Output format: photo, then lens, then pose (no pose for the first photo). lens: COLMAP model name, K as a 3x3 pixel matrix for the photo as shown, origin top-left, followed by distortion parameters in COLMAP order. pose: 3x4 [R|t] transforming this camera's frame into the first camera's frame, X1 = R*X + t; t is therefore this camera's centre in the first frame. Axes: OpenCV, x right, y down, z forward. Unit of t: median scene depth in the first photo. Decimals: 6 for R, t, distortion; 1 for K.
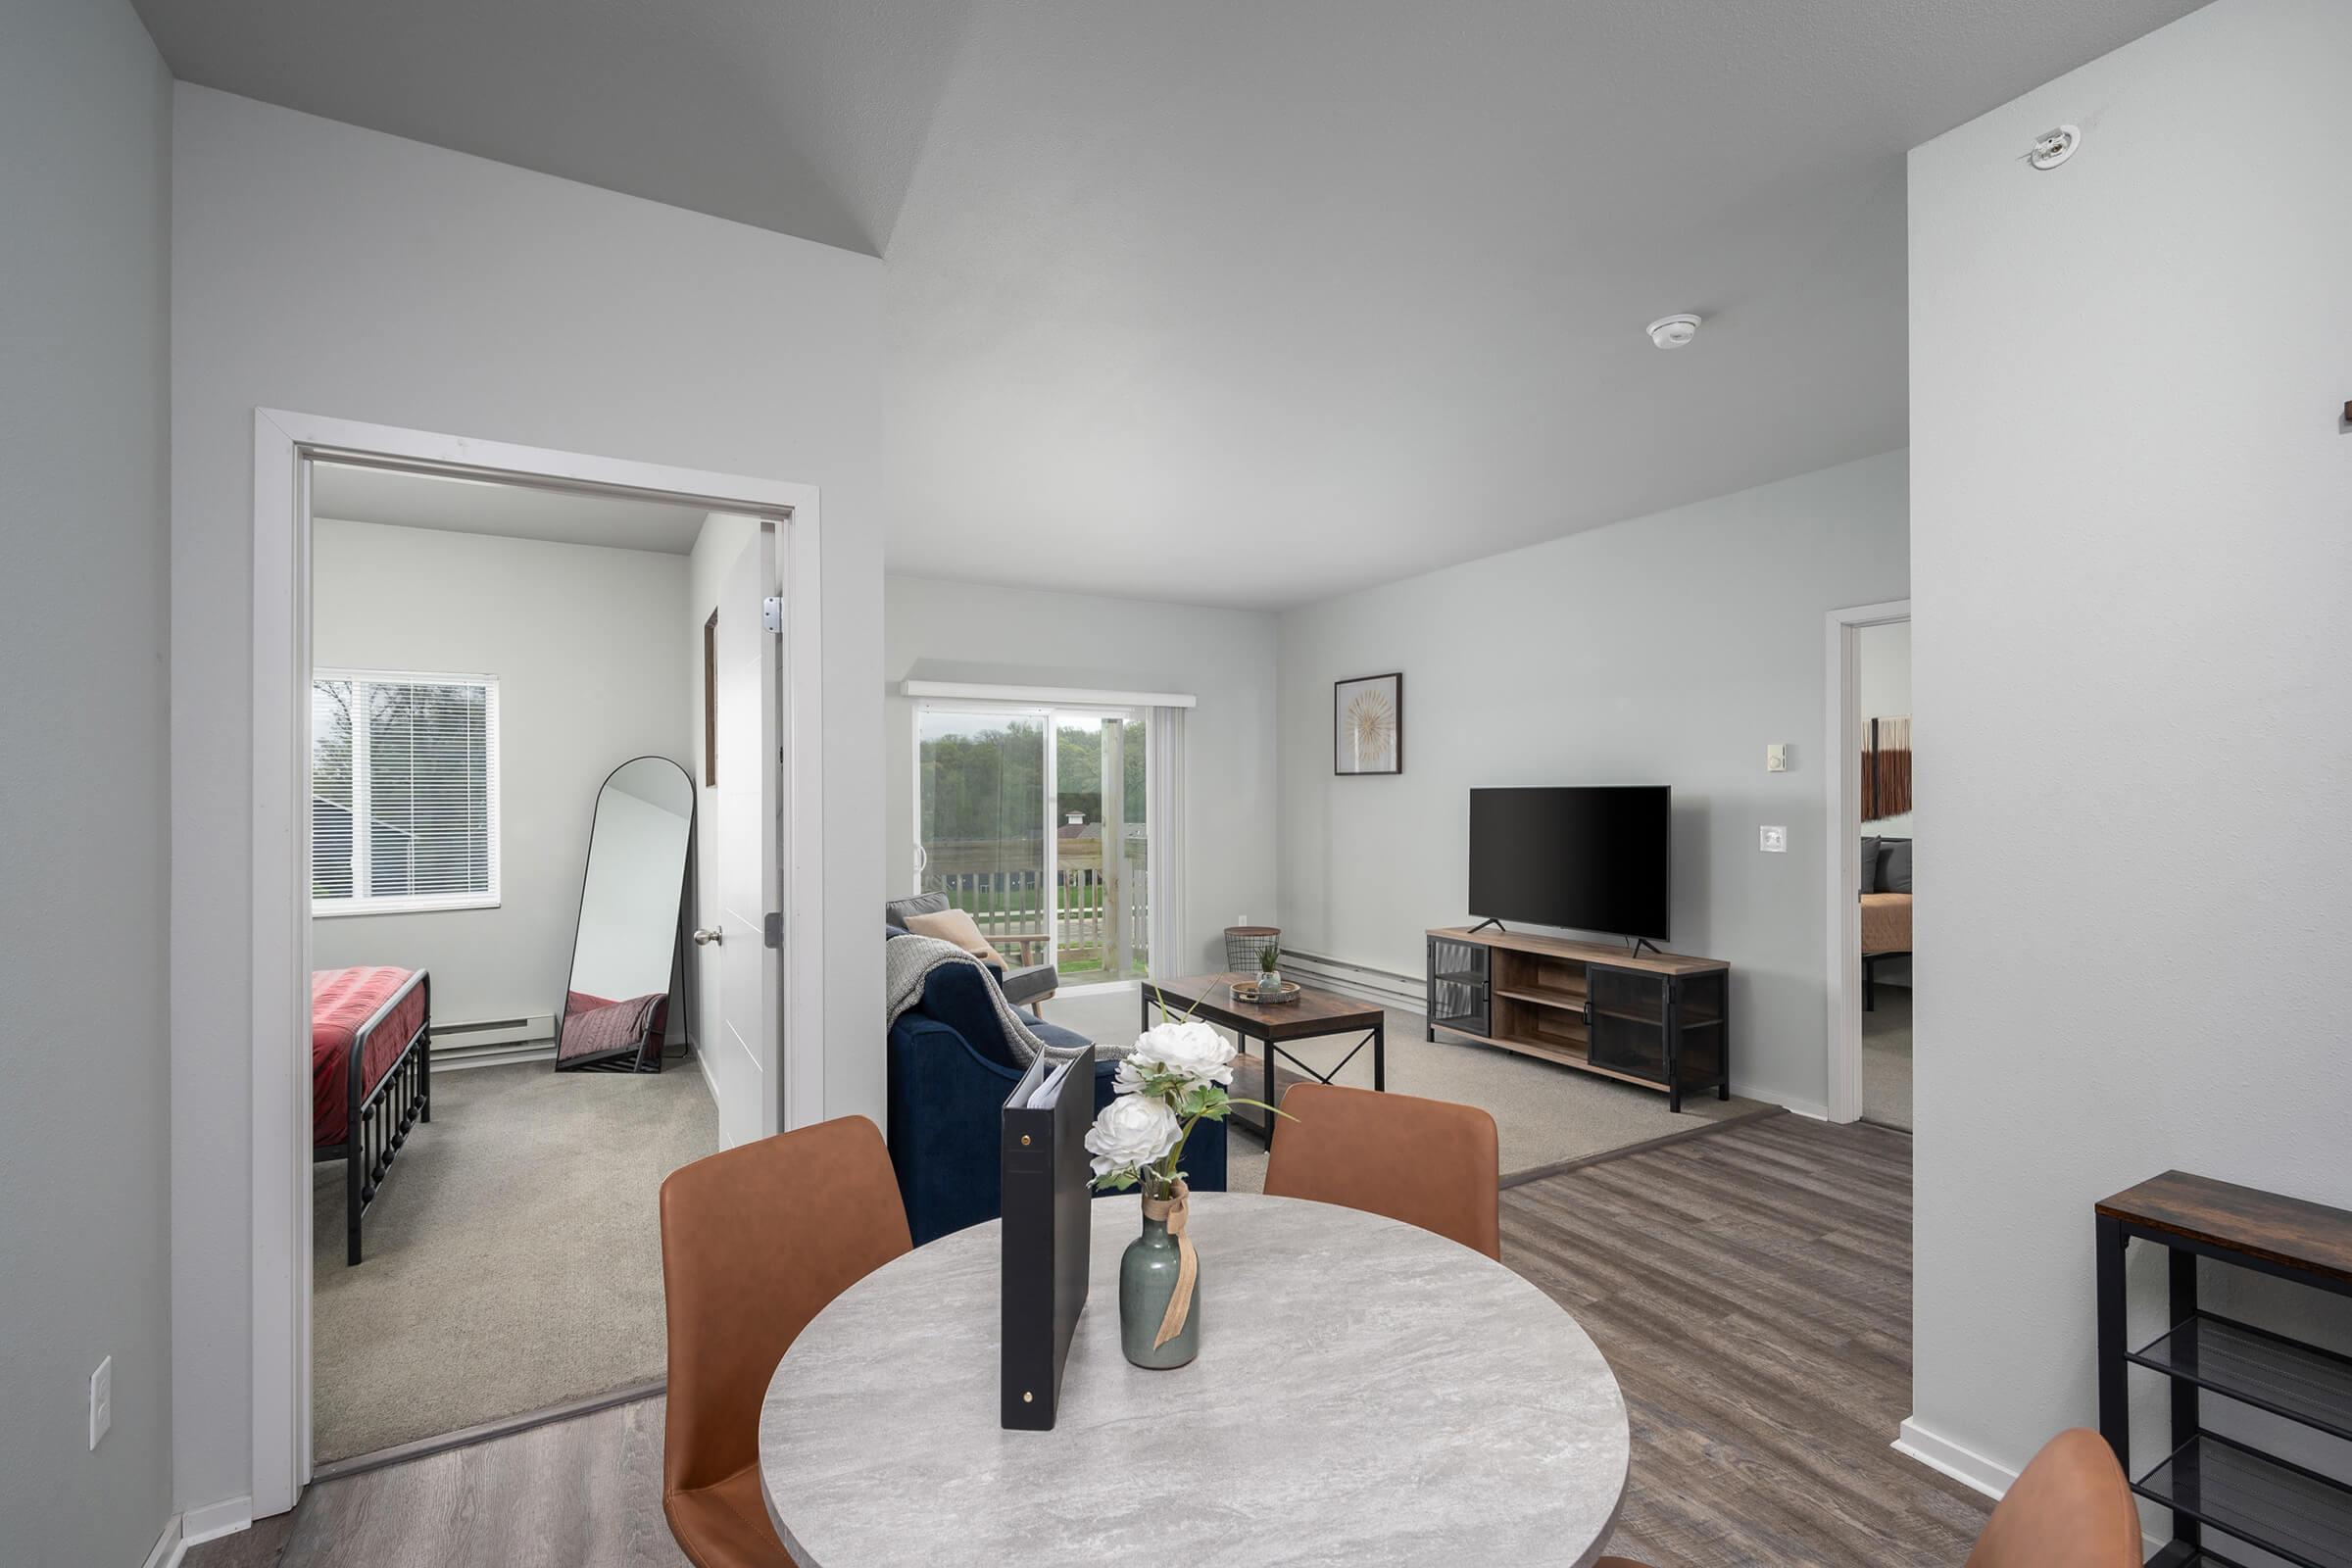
lens RADIAL K [[1040.5, 0, 1178.9], [0, 1040.5, 791.1], [0, 0, 1]] dist [-0.002664, -0.000306]
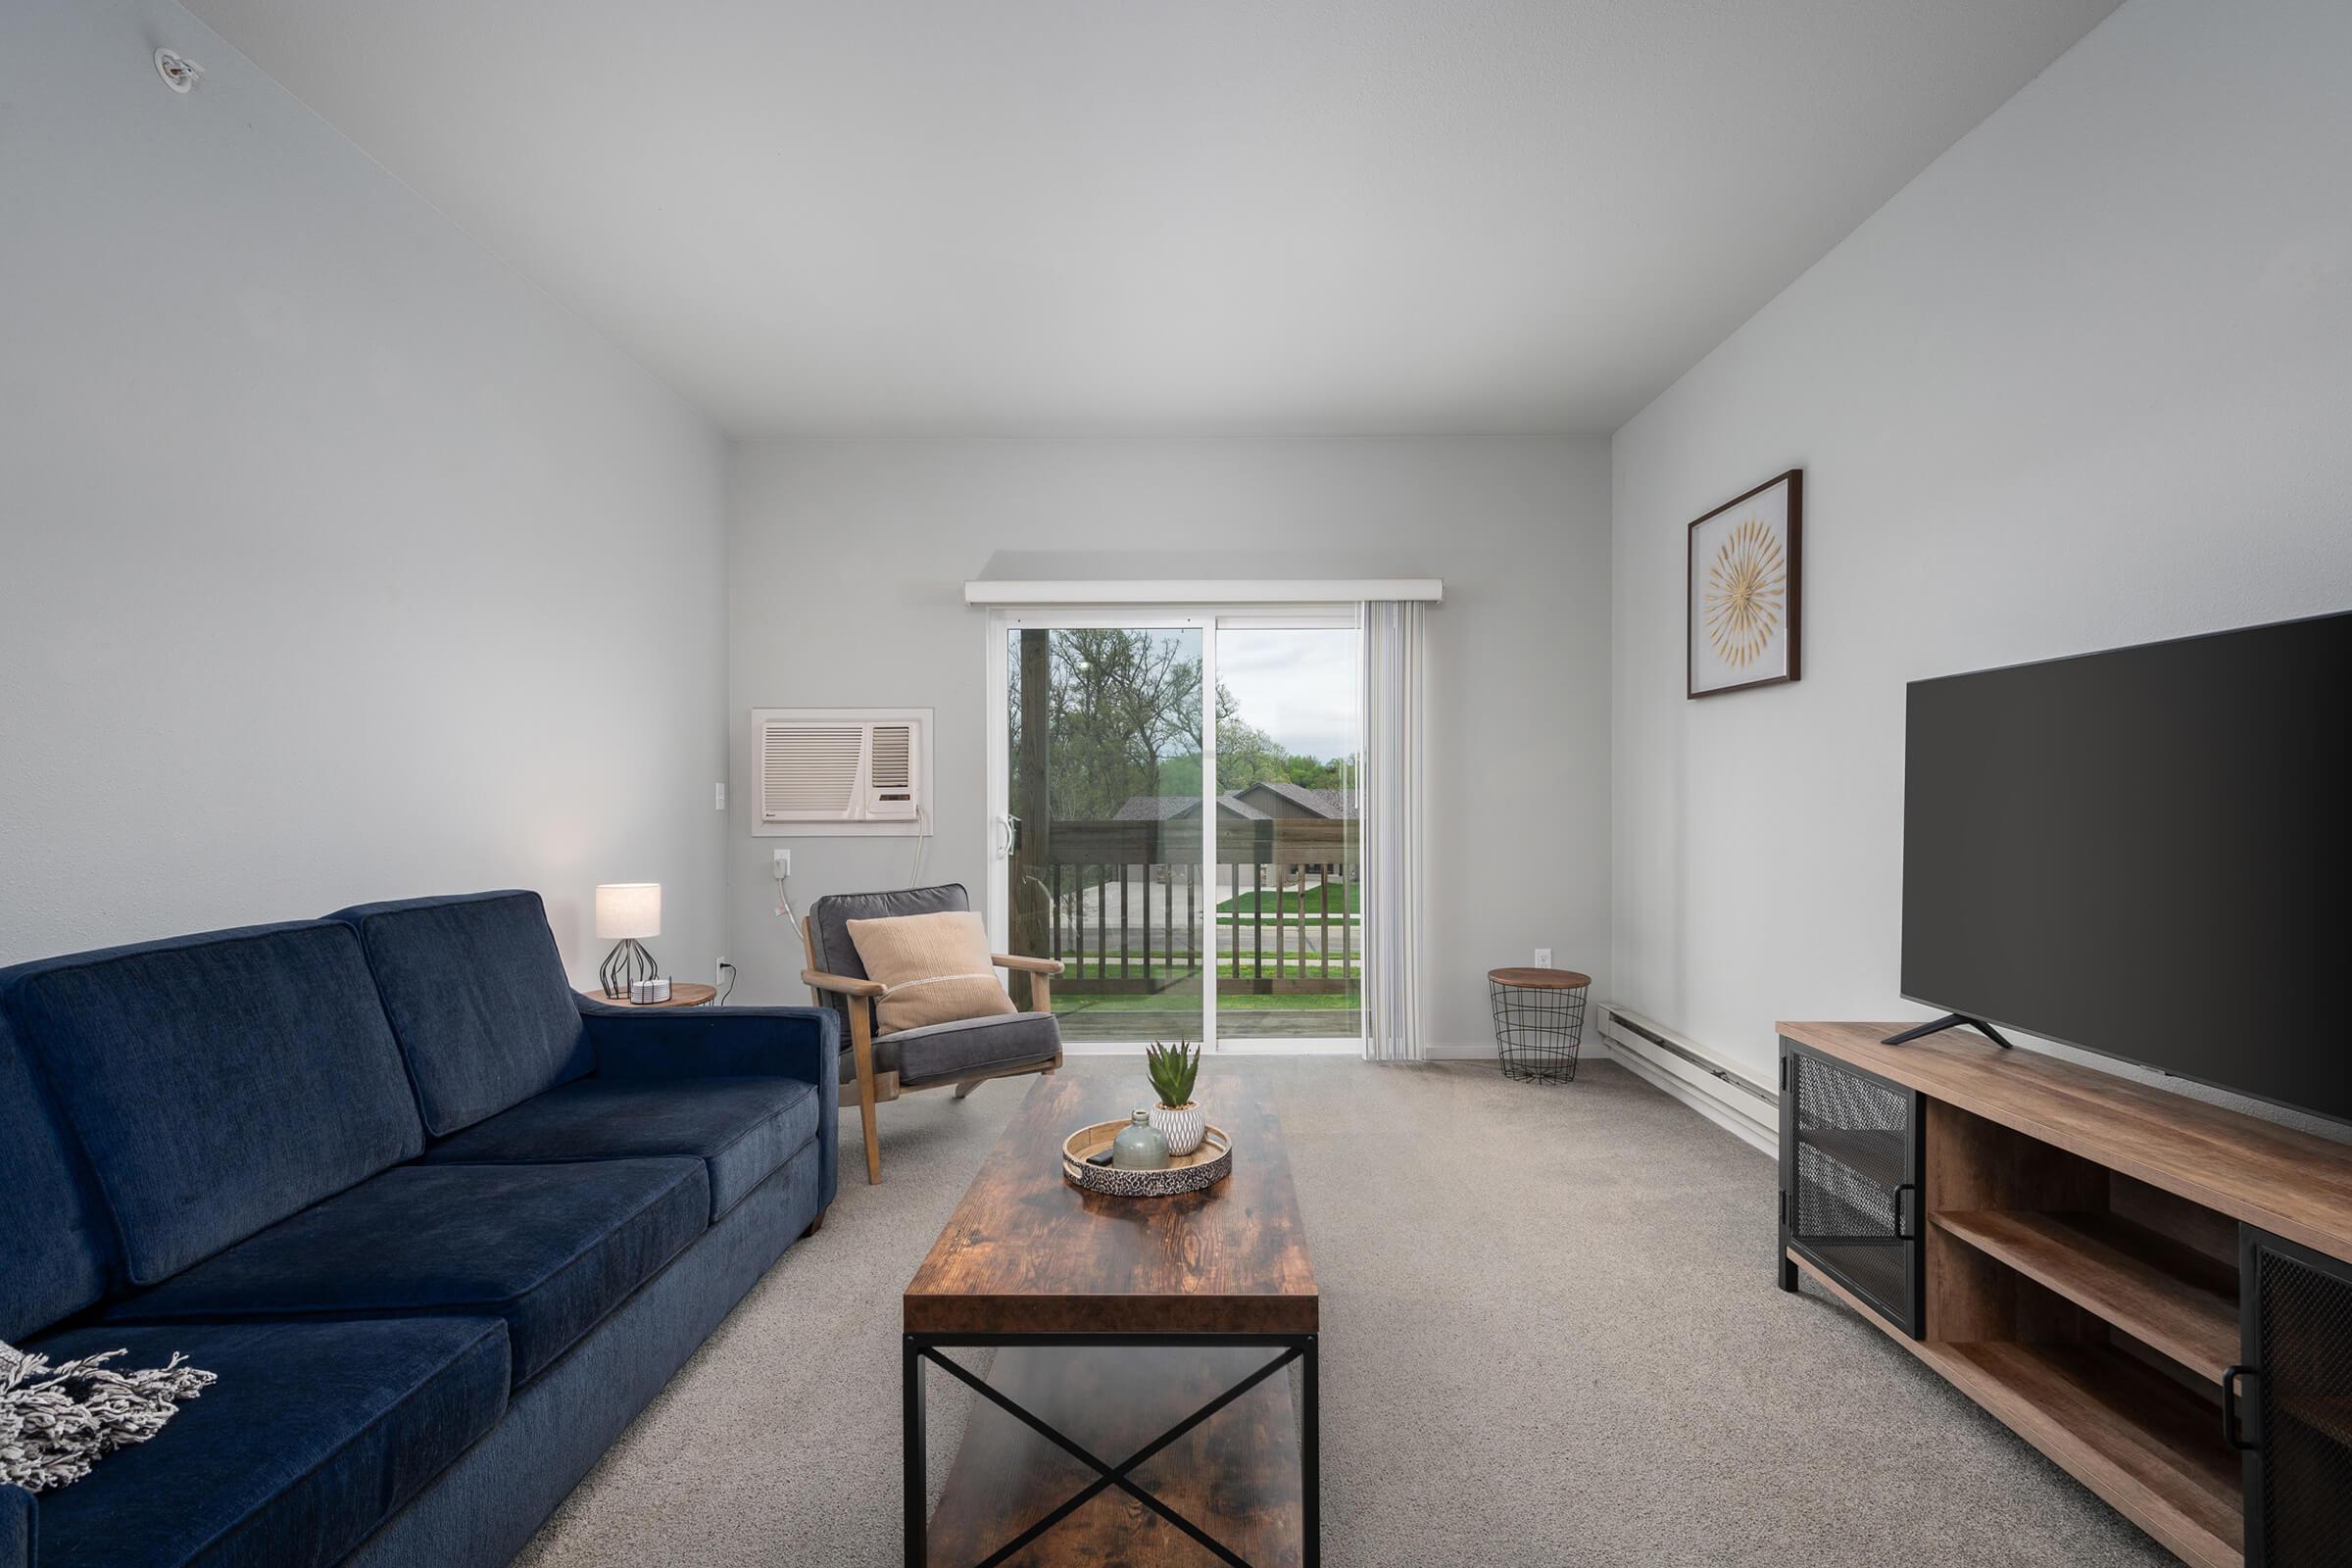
lens RADIAL K [[1040.5, 0, 1178.9], [0, 1040.5, 791.1], [0, 0, 1]] dist [-0.002664, -0.000306]
pose [[0.857514, 0.000530, -0.514461, 0.216535], [0.004440, 0.999955, 0.008432, 0.028719], [0.514442, -0.009515, 0.857472, 0.450563]]
